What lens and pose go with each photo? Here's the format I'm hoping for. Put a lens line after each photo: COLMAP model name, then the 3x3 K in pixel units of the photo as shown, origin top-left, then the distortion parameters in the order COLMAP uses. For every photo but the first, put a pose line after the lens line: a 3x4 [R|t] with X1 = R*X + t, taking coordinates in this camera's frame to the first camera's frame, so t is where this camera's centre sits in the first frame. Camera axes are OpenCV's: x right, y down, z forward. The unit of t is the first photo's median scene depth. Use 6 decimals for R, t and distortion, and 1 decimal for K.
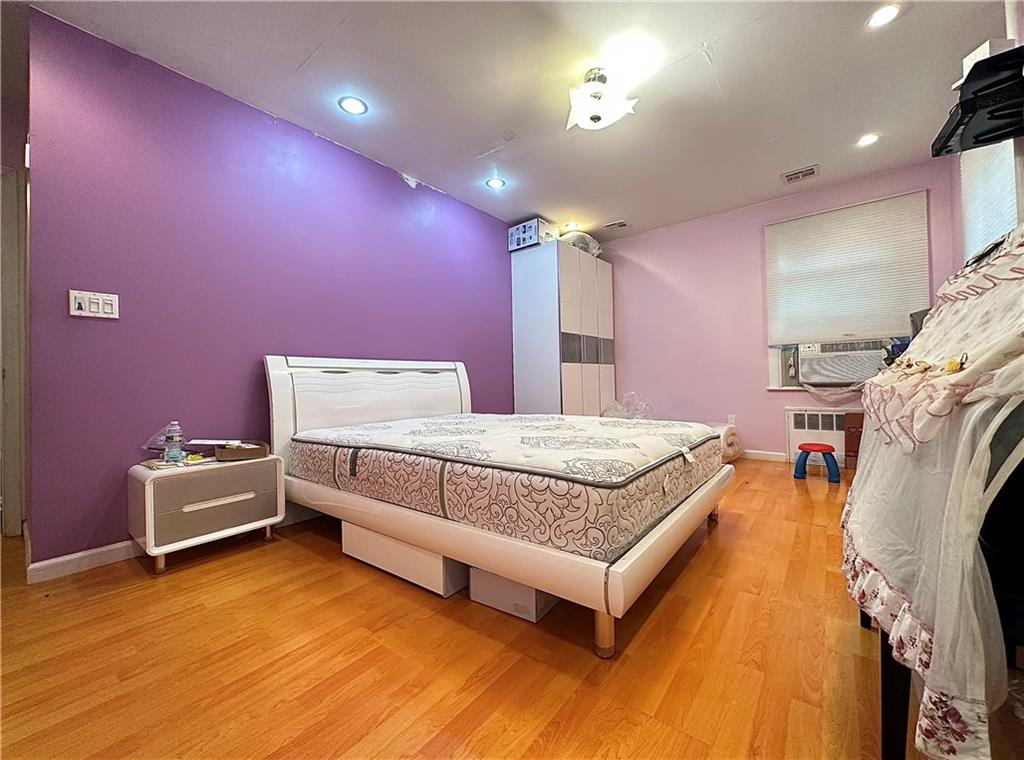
lens RADIAL K [[408.5, 0, 511.5], [0, 408.5, 375.3], [0, 0, 1]] dist [0.002185, -0.000070]
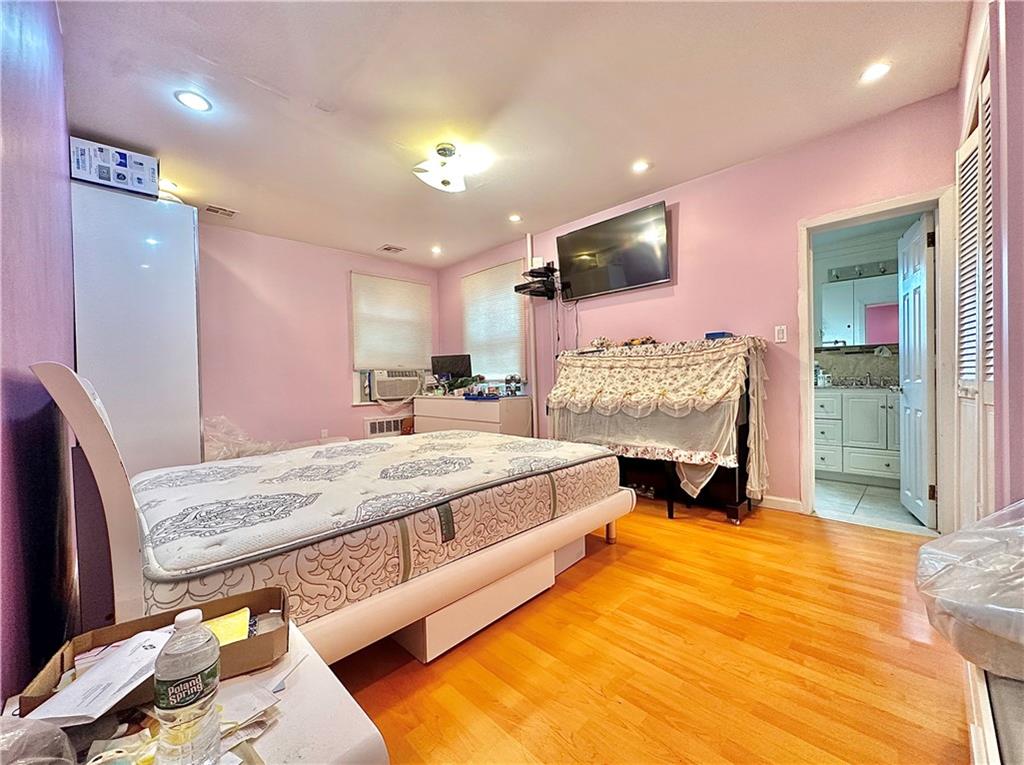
lens RADIAL K [[408.5, 0, 511.4], [0, 408.5, 386.3], [0, 0, 1]] dist [0.002185, -0.000070]
pose [[0.114664, 0.000034, 0.993404, -0.579091], [0.008238, 0.999966, -0.000985, -0.018549], [-0.993370, 0.008296, 0.114660, 0.411663]]
